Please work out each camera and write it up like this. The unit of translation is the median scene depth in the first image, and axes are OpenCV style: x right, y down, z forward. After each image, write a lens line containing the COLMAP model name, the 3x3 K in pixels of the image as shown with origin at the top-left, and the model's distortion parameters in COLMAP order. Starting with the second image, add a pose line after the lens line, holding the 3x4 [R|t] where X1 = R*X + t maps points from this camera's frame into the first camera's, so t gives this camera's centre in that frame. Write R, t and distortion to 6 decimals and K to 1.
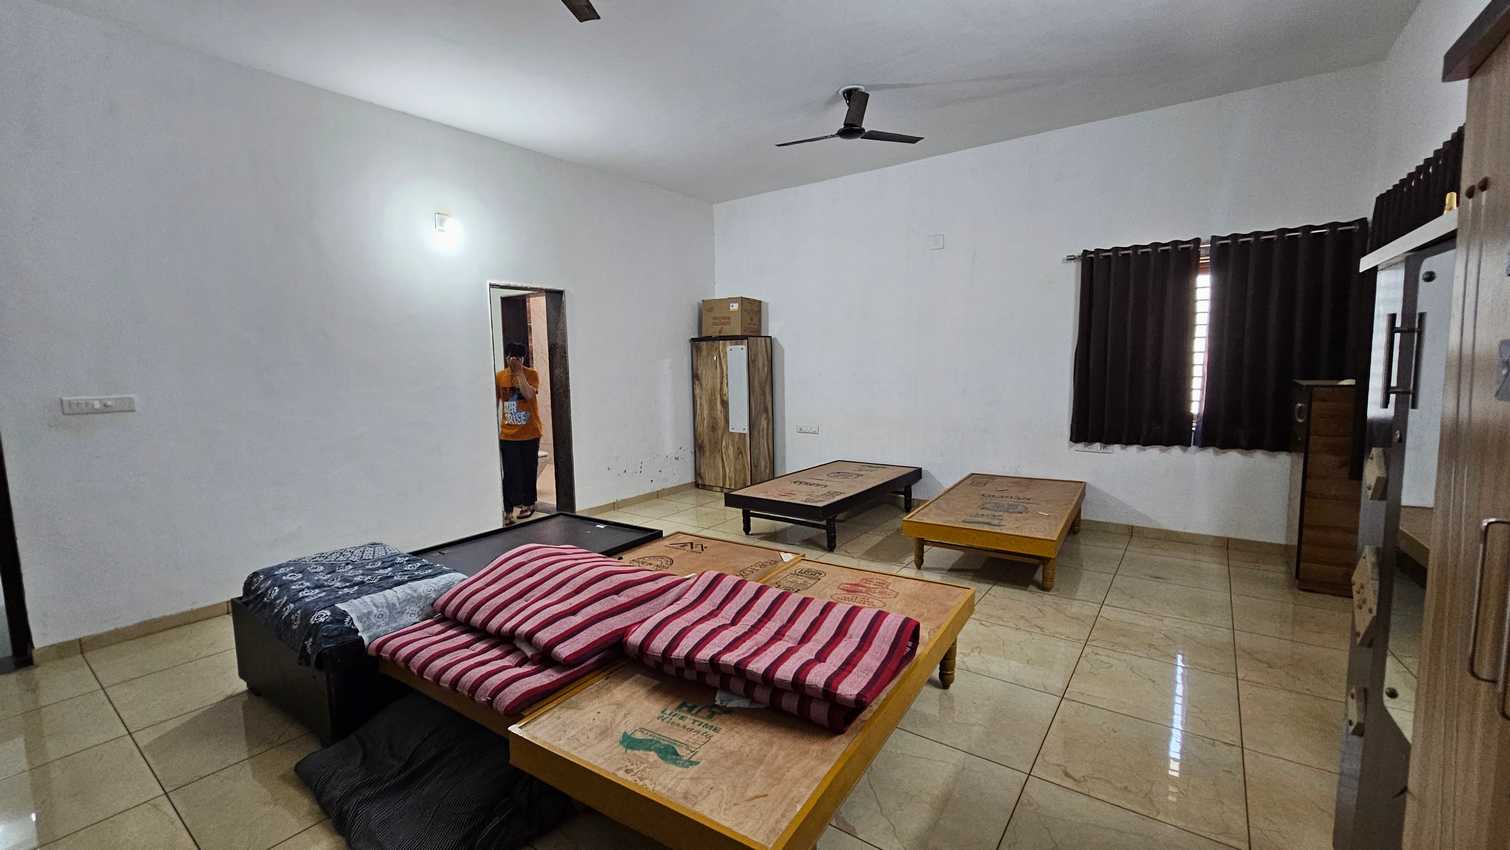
lens RADIAL K [[627.4, 0, 748.6], [0, 627.4, 423.5], [0, 0, 1]] dist [-0.000900, 0.000025]
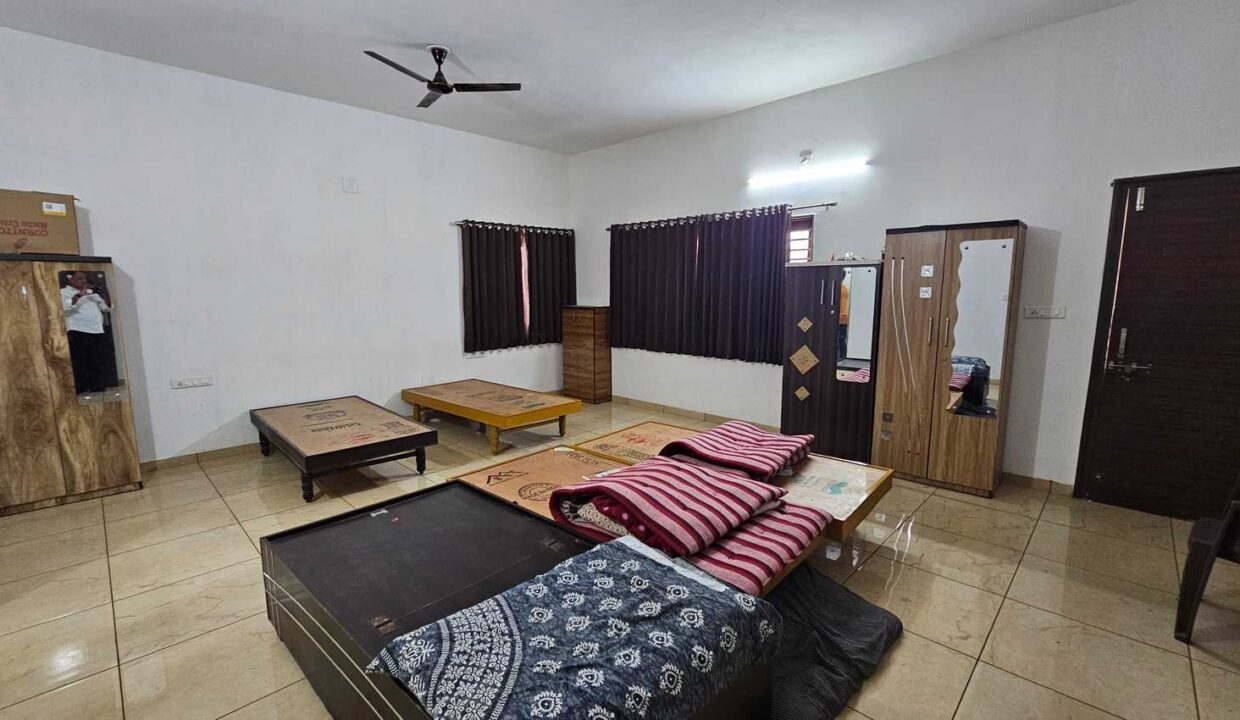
lens RADIAL K [[525.4, 0, 620.0], [0, 525.4, 360.0], [0, 0, 1]] dist [-0.001110, -0.000116]
pose [[0.131371, -0.113805, 0.984779, -0.714067], [0.102661, 0.989609, 0.100668, -0.043913], [-0.986003, 0.087874, 0.141689, 0.553544]]
